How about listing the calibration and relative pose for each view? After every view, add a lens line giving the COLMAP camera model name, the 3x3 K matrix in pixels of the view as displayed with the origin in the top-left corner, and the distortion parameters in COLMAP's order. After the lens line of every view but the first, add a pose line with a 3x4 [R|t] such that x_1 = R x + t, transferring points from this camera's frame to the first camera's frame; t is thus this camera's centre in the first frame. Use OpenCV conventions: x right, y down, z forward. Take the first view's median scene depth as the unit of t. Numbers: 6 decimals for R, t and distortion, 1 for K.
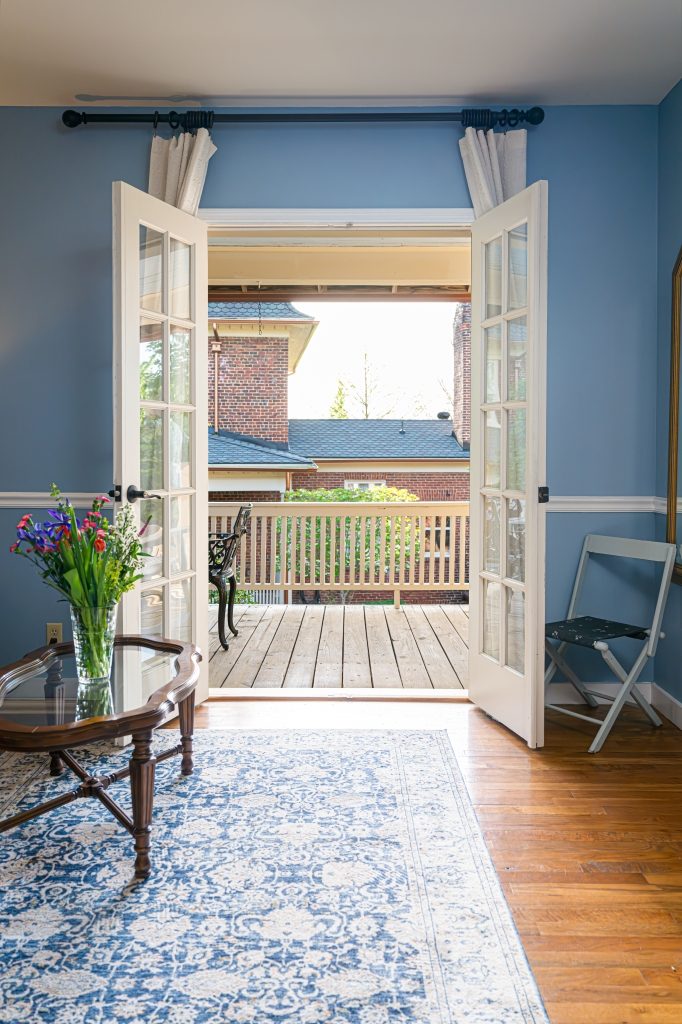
lens RADIAL K [[823.9, 0, 324.2], [0, 823.9, 465.9], [0, 0, 1]] dist [-0.000244, -0.004325]
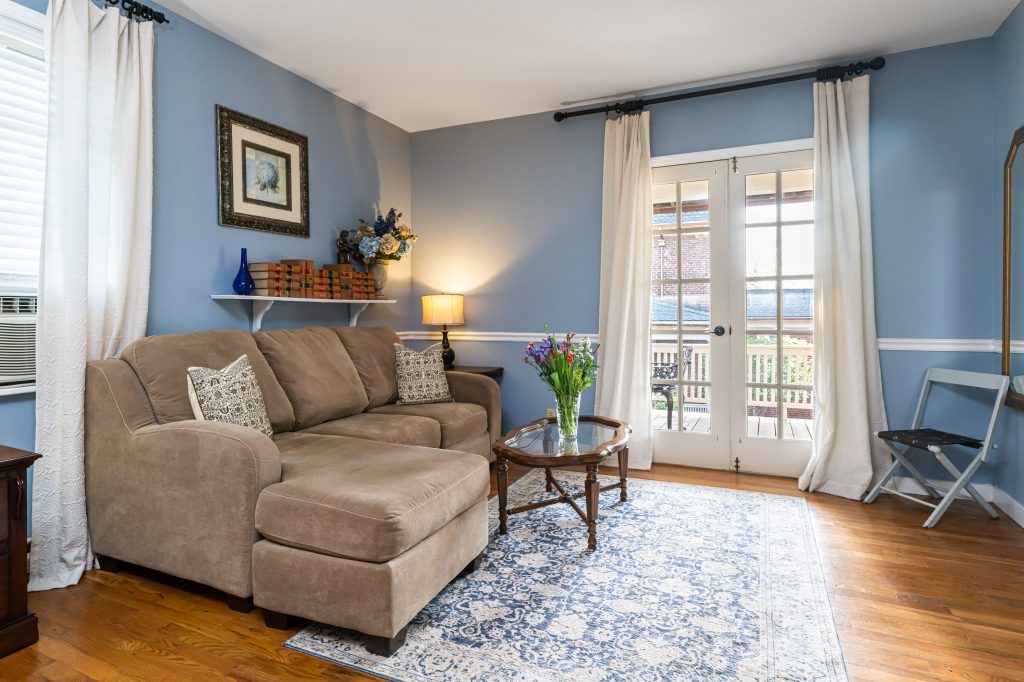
lens RADIAL K [[541.3, 0, 504.8], [0, 541.3, 320.8], [0, 0, 1]] dist [-0.007473, -0.001712]
pose [[0.913944, -0.002909, -0.405830, 0.071034], [0.000364, 0.999980, -0.006349, 0.019830], [0.405840, 0.005655, 0.913927, -0.119308]]
